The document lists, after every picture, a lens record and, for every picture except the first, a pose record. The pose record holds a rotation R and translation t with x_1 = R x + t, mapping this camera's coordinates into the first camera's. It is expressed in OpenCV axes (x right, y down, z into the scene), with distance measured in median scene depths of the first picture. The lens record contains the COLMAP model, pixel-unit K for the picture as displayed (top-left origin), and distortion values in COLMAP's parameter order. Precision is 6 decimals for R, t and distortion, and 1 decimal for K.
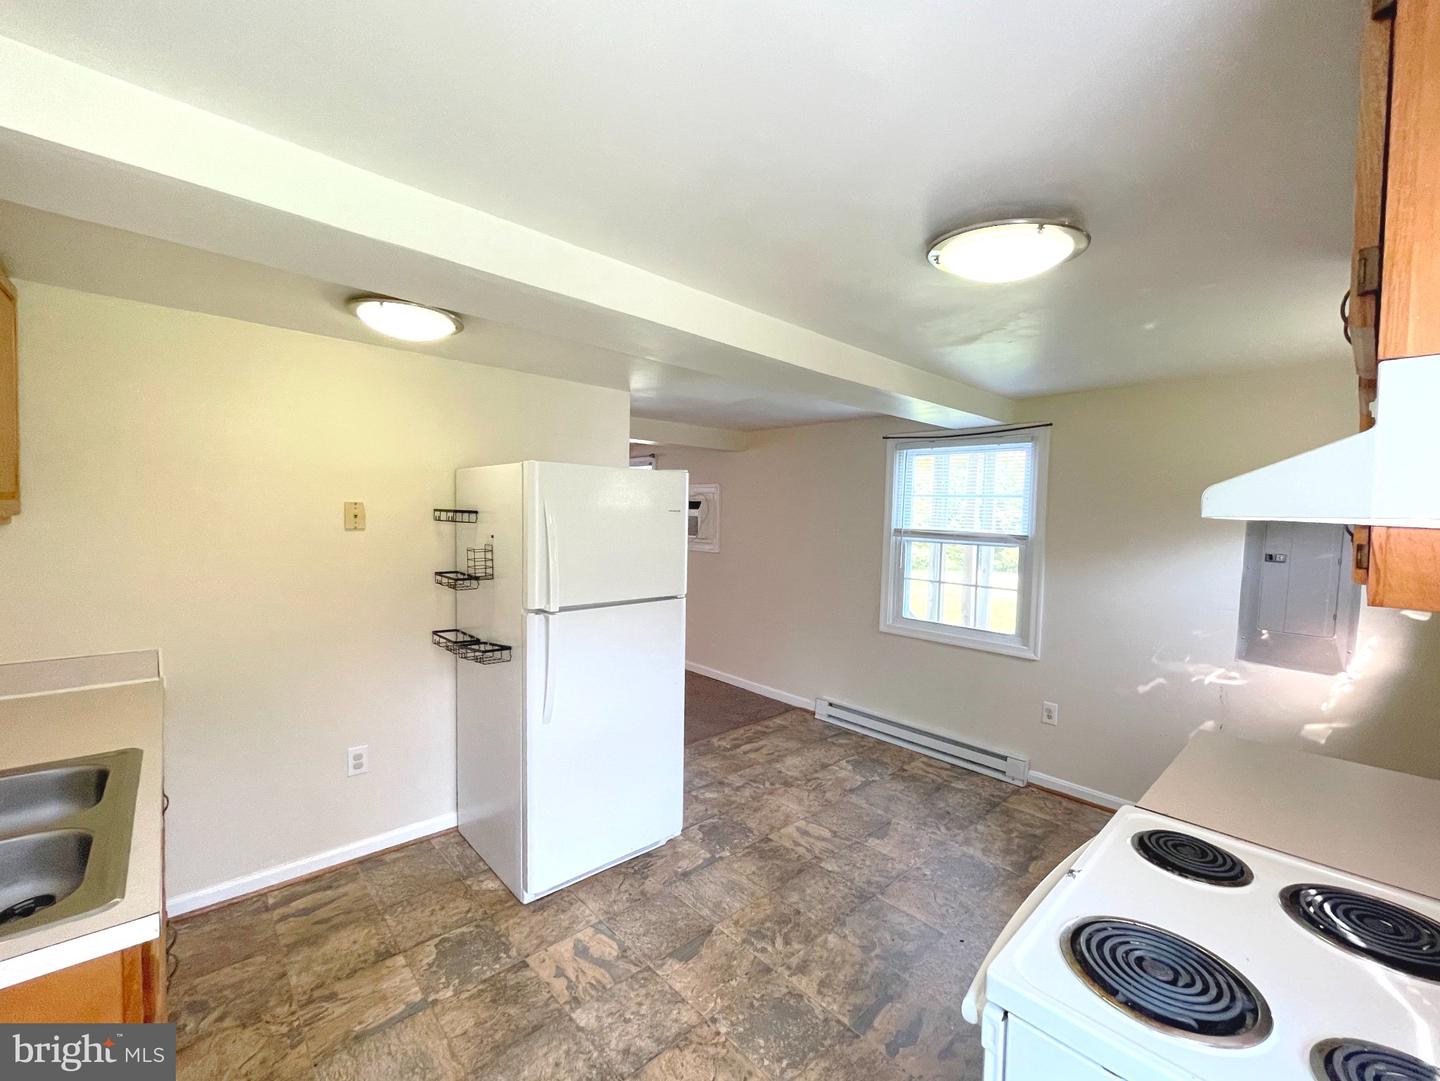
lens RADIAL K [[596.8, 0, 721.1], [0, 596.8, 540.5], [0, 0, 1]] dist [0.000777, -0.001150]
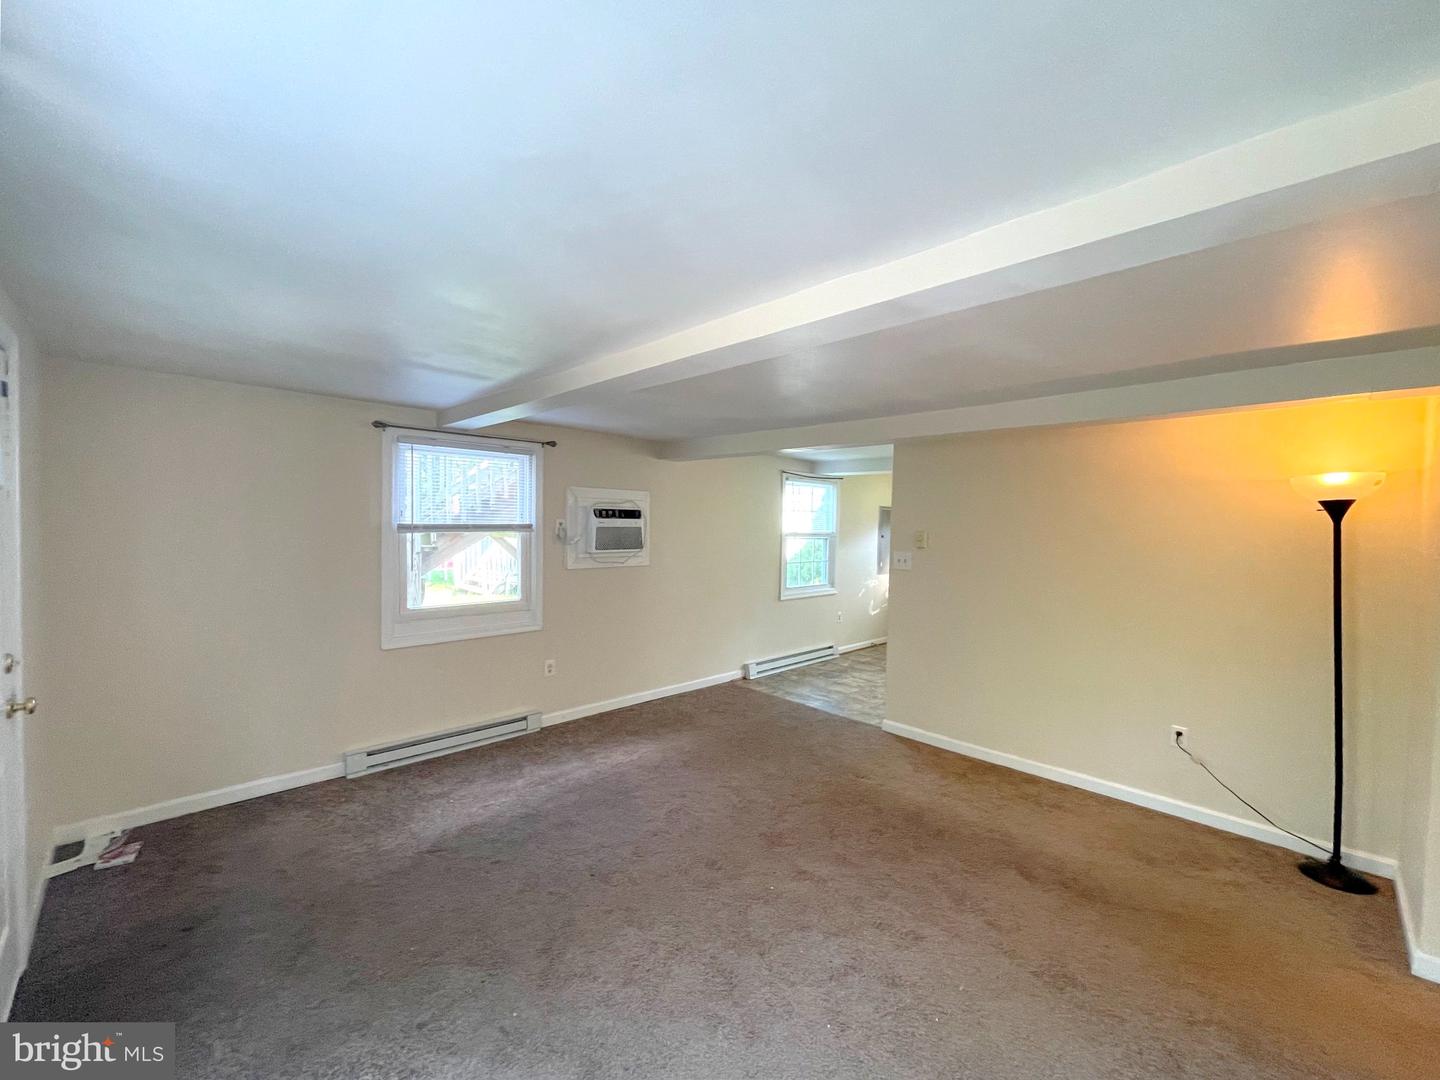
lens RADIAL K [[579.0, 0, 726.8], [0, 579.0, 533.4], [0, 0, 1]] dist [-0.004766, -0.000030]
pose [[0.007139, -0.057767, 0.998305, -1.201456], [0.017608, 0.998182, 0.057634, -0.104057], [-0.999819, 0.017167, 0.008143, 1.140506]]
